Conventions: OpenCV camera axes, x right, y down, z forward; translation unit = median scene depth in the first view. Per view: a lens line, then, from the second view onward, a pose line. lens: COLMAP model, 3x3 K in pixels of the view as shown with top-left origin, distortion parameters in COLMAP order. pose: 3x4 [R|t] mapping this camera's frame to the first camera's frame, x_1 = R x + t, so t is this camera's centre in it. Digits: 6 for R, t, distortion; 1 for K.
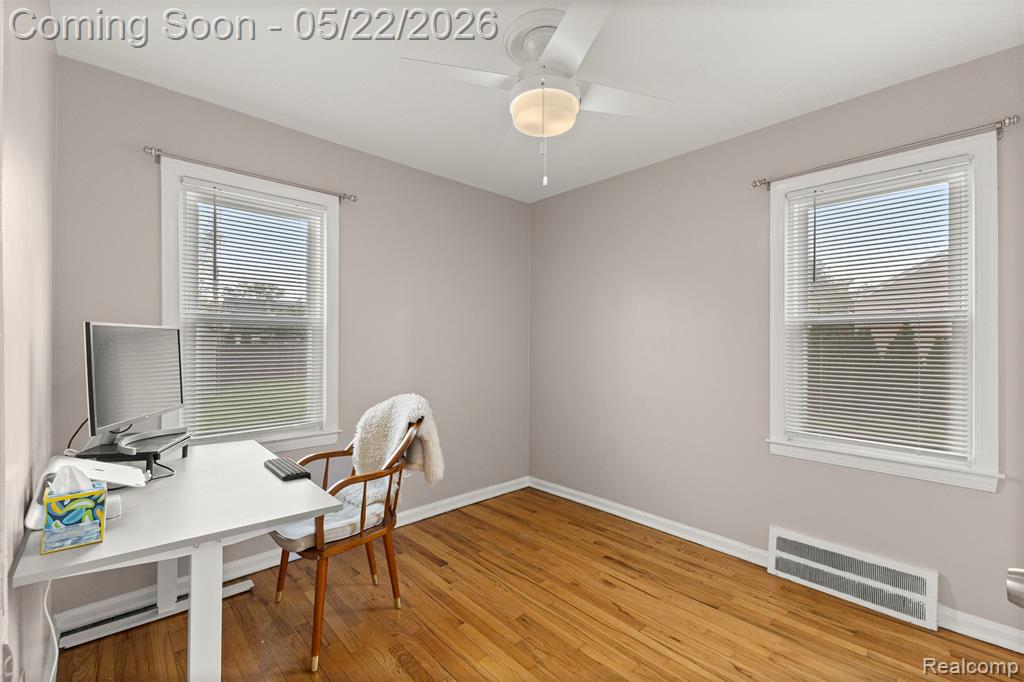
lens RADIAL K [[443.5, 0, 512.8], [0, 443.5, 334.1], [0, 0, 1]] dist [0.013379, -0.005745]
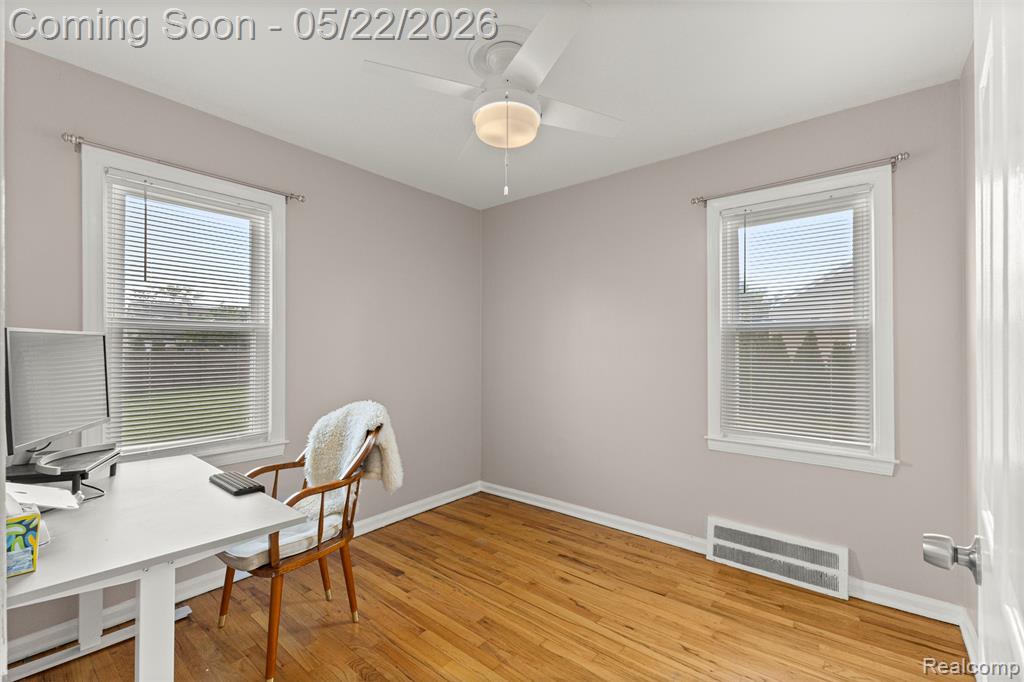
lens RADIAL K [[442.1, 0, 514.9], [0, 442.1, 337.3], [0, 0, 1]] dist [0.012736, -0.004966]
pose [[0.990747, -0.000816, 0.135716, -0.043124], [0.001608, 0.999982, -0.005729, -0.000197], [-0.135709, 0.005894, 0.990731, -0.013103]]
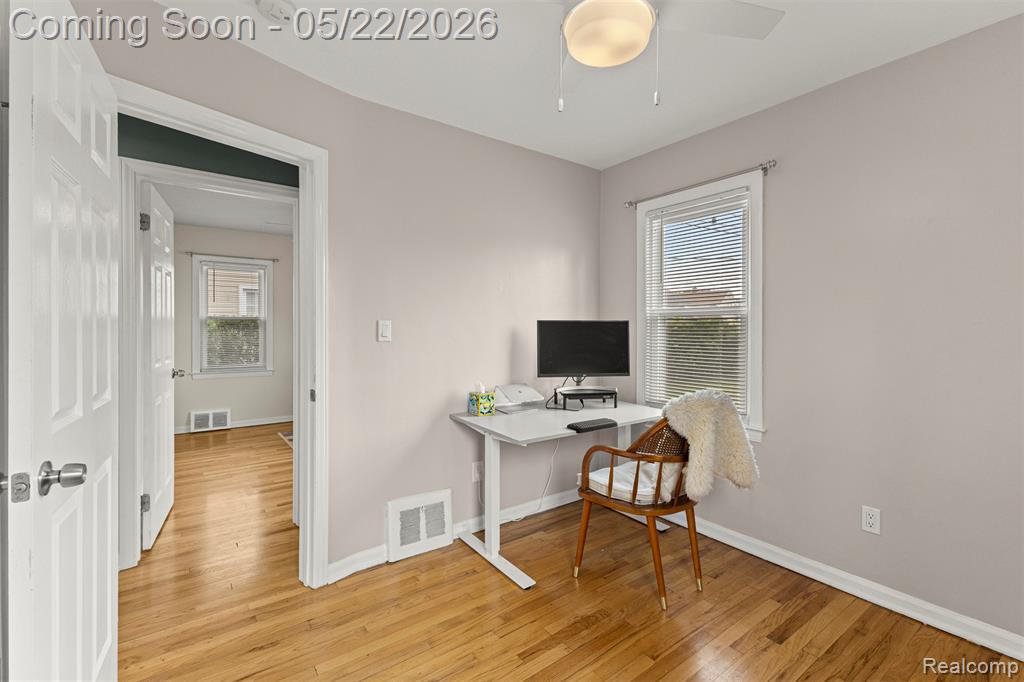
lens RADIAL K [[442.1, 0, 514.9], [0, 442.1, 337.3], [0, 0, 1]] dist [0.012736, -0.004966]
pose [[-0.115153, 0.007696, -0.993318, 0.713863], [0.009044, 0.999937, 0.006699, 0.024403], [0.993307, -0.008212, -0.115215, 0.790650]]
